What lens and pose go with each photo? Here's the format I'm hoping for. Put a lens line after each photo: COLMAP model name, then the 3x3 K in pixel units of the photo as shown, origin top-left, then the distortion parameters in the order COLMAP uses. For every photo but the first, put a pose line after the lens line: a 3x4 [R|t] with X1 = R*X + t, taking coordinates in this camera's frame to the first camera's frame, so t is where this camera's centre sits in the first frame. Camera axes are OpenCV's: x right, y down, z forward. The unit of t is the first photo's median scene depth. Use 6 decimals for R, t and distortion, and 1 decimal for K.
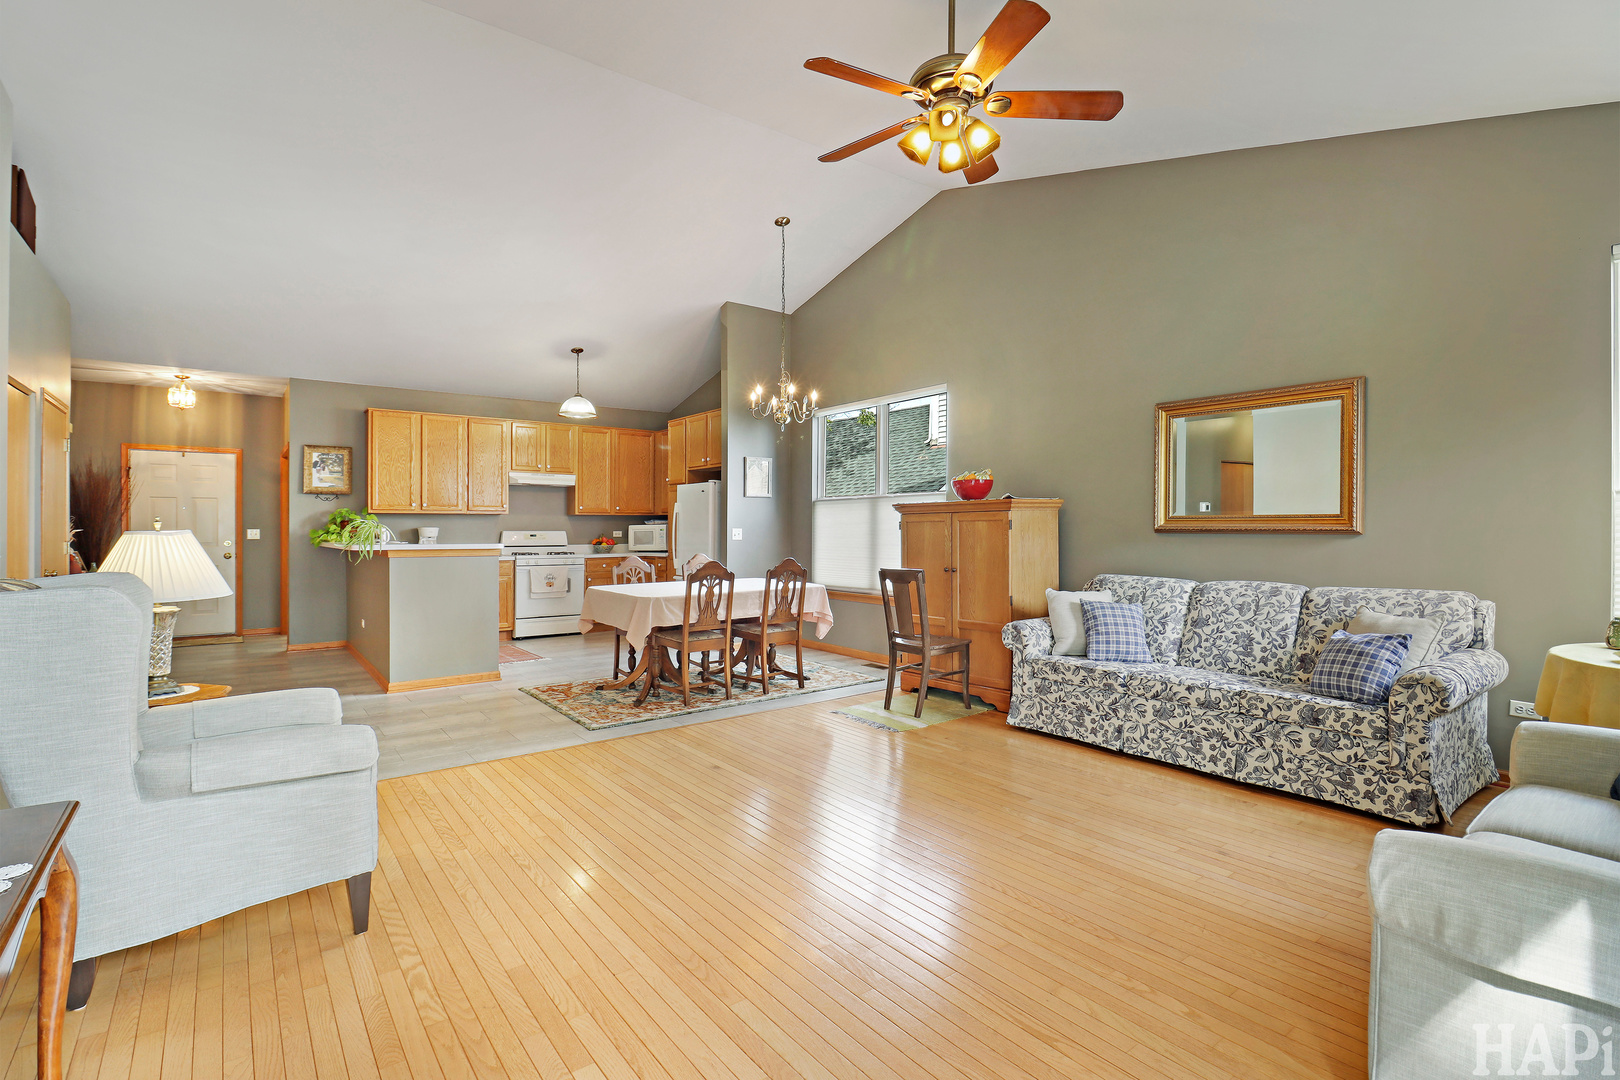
lens RADIAL K [[782.8, 0, 845.1], [0, 782.8, 538.4], [0, 0, 1]] dist [-0.005111, -0.012347]
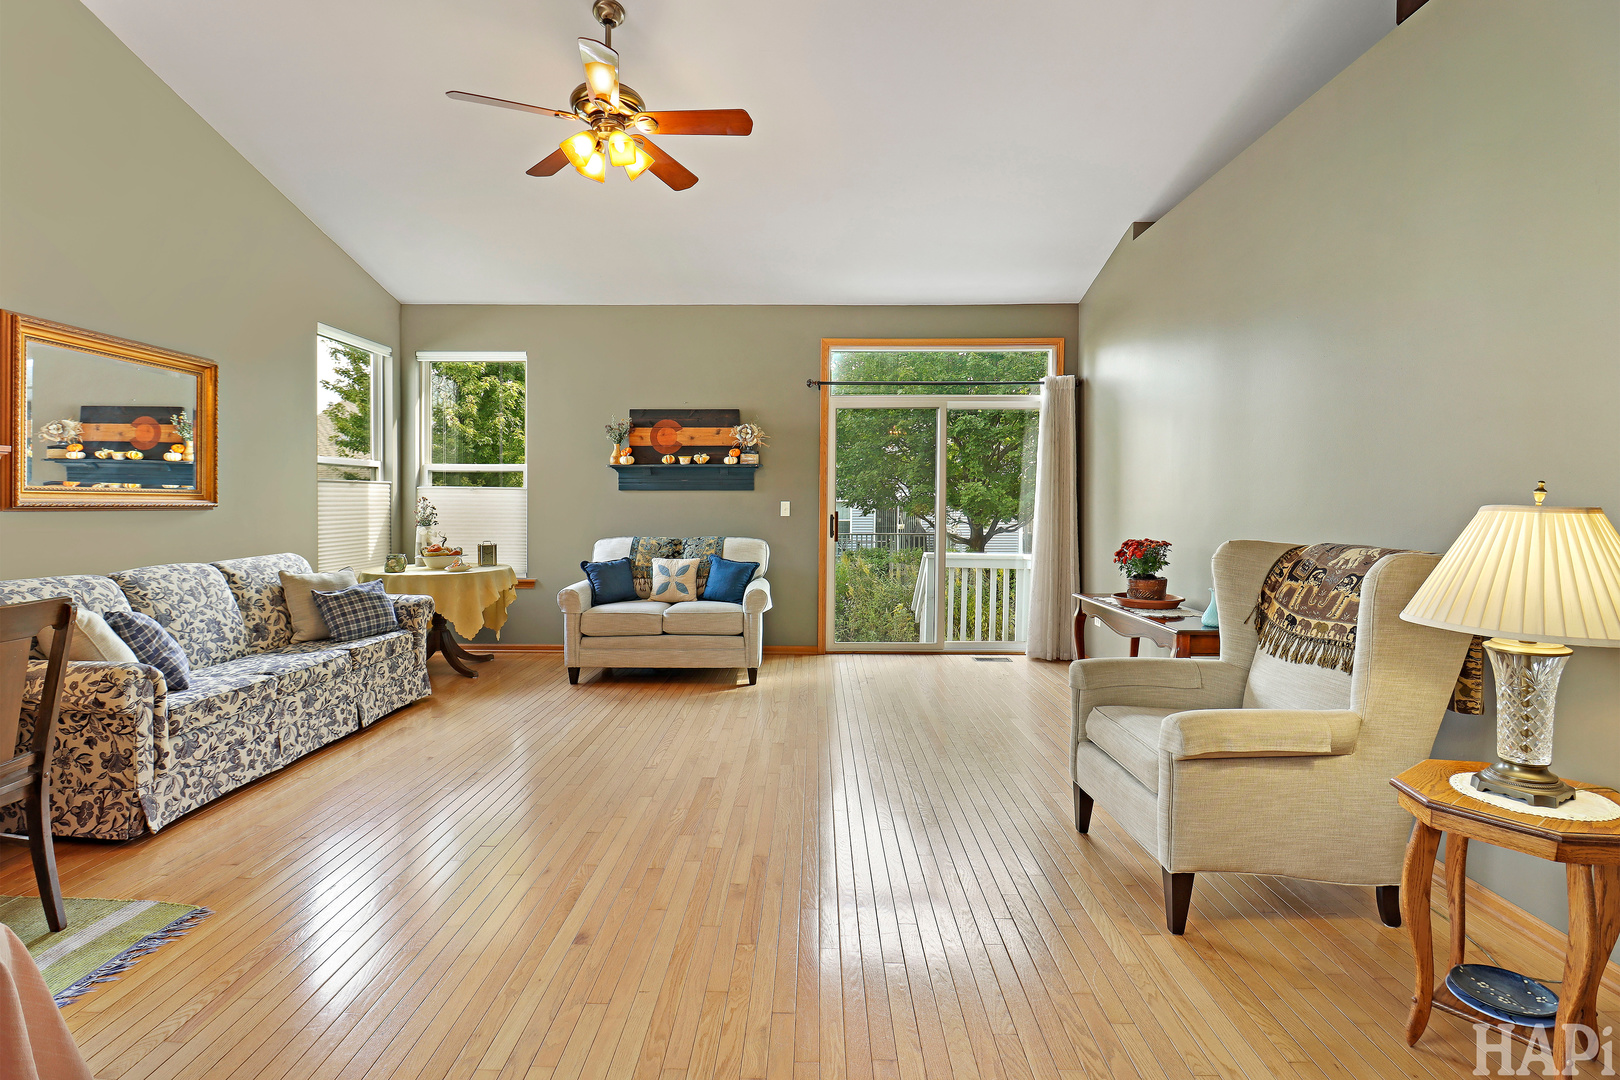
lens RADIAL K [[782.8, 0, 799.7], [0, 782.8, 519.1], [0, 0, 1]] dist [-0.005111, -0.012347]
pose [[-0.770986, -0.009957, 0.636775, -0.310067], [0.010706, 0.999534, 0.028592, -0.007387], [-0.636763, 0.028861, -0.770520, 0.646825]]
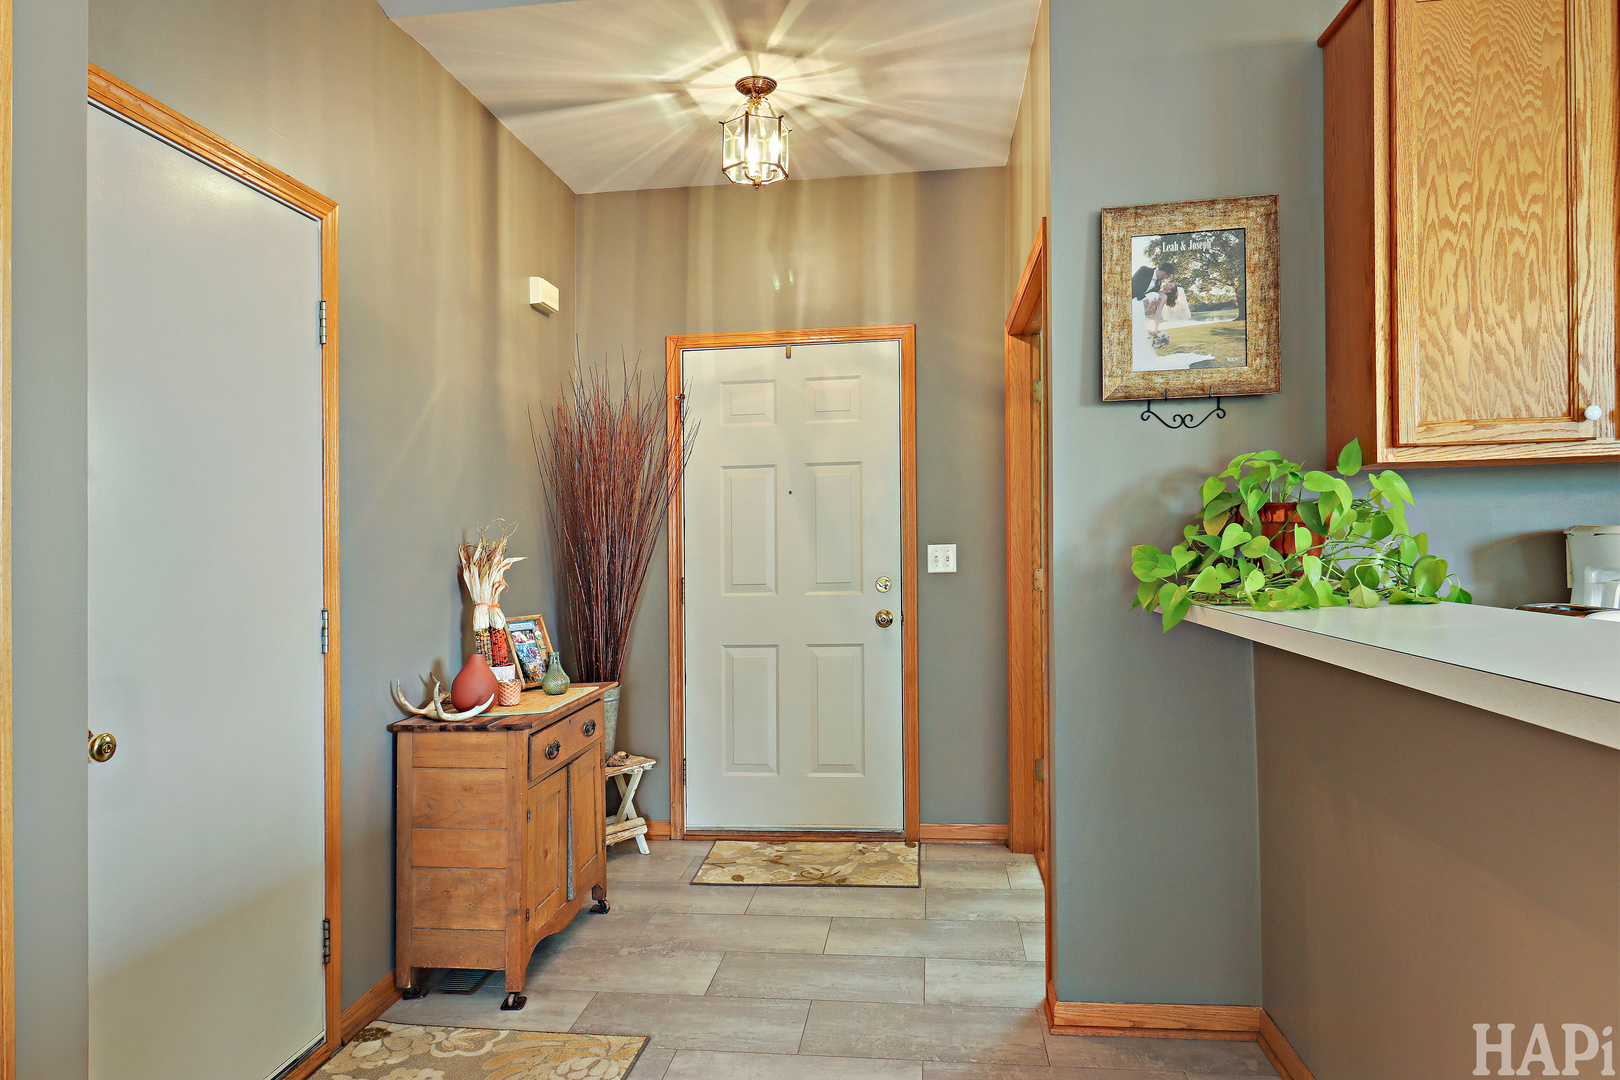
lens RADIAL K [[1024.6, 0, 824.0], [0, 1024.6, 535.4], [0, 0, 1]] dist [0.004295, -0.005463]
pose [[0.721675, -0.020409, -0.691931, -0.521827], [0.014774, 0.999792, -0.014081, -0.011180], [0.692074, -0.000061, 0.721827, 0.684629]]
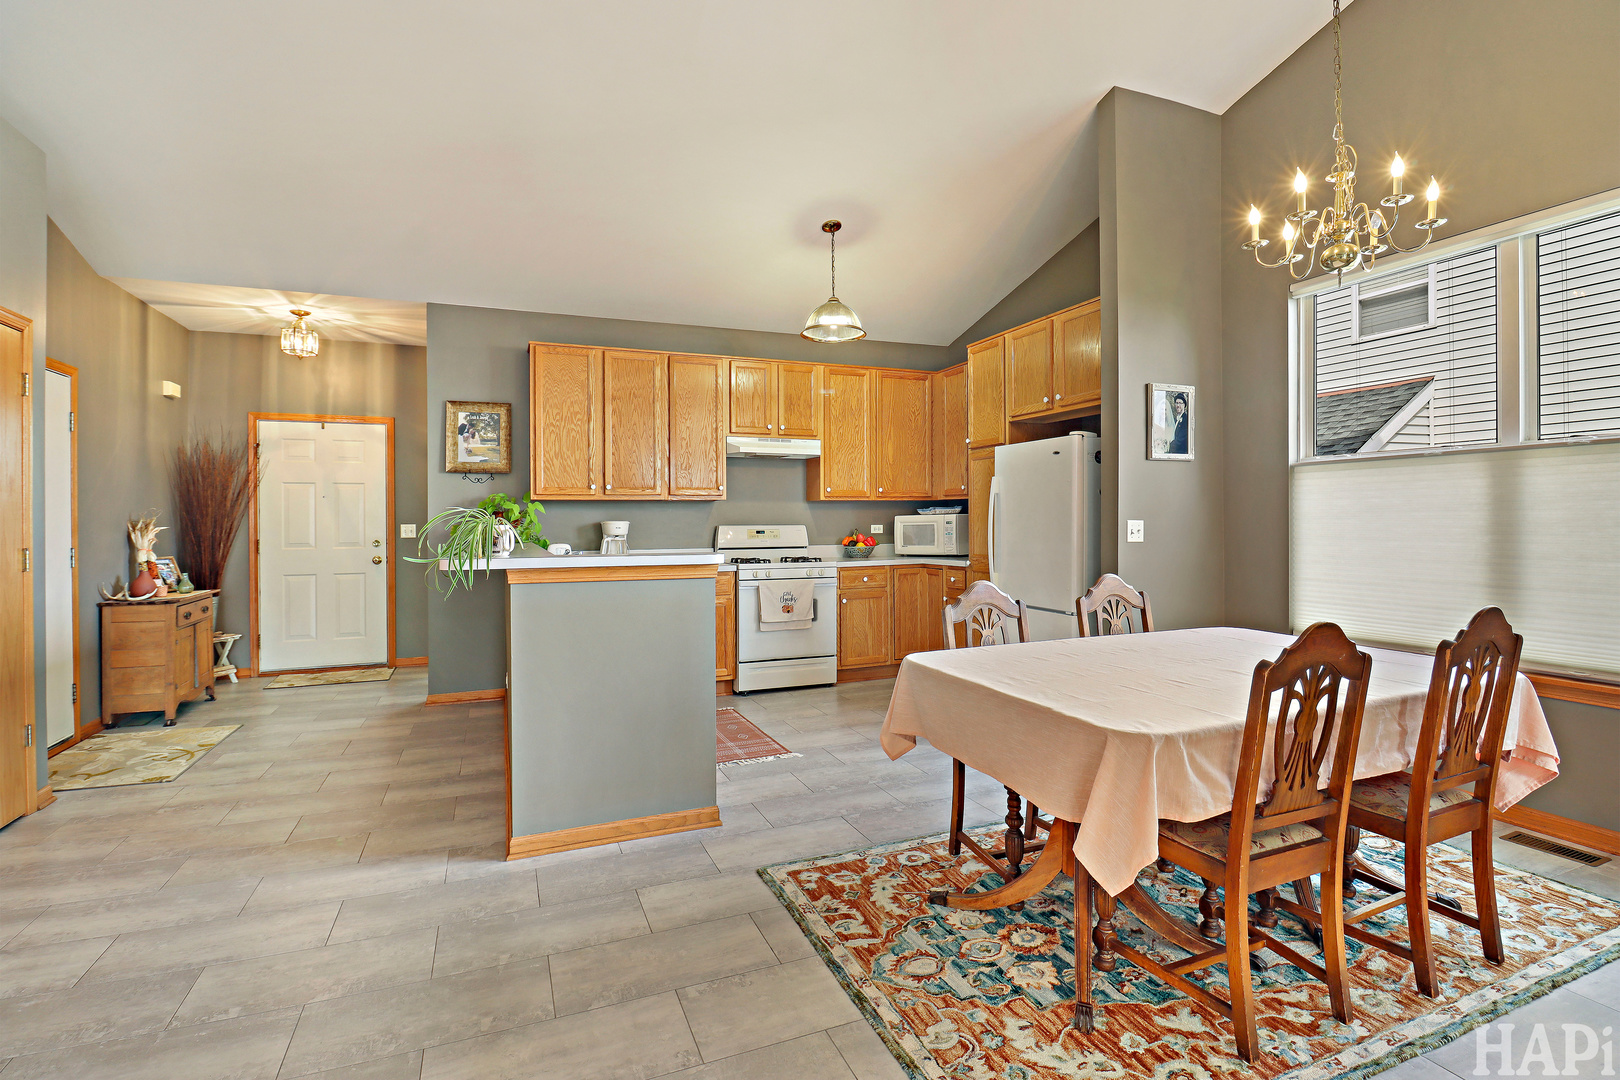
lens RADIAL K [[782.8, 0, 825.2], [0, 782.8, 544.4], [0, 0, 1]] dist [-0.005111, -0.012347]
pose [[0.963912, 0.003234, -0.266202, -0.189587], [0.002065, 0.999805, 0.019624, -0.007191], [0.266214, -0.019466, 0.963717, 0.418976]]
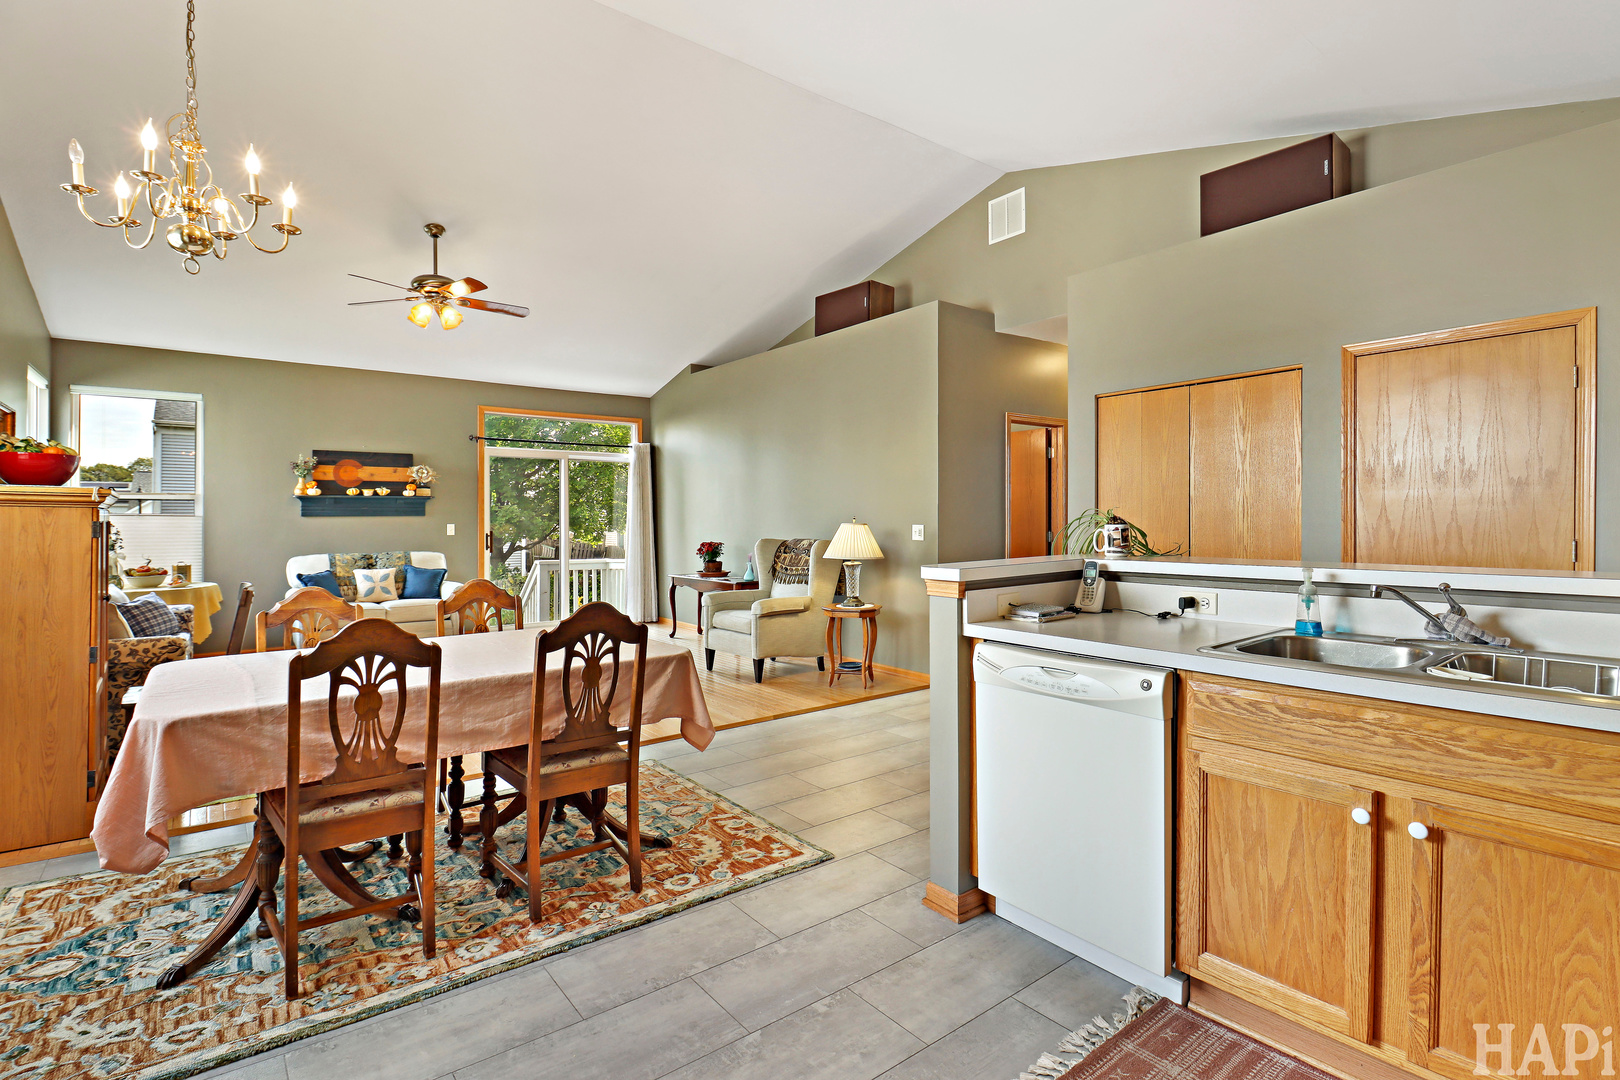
lens RADIAL K [[782.8, 0, 822.6], [0, 782.8, 533.9], [0, 0, 1]] dist [-0.005111, -0.012347]
pose [[-0.999896, 0.012299, 0.007480, -0.306831], [0.012530, 0.999421, 0.031634, -0.016325], [-0.007086, 0.031725, -0.999472, 1.082875]]
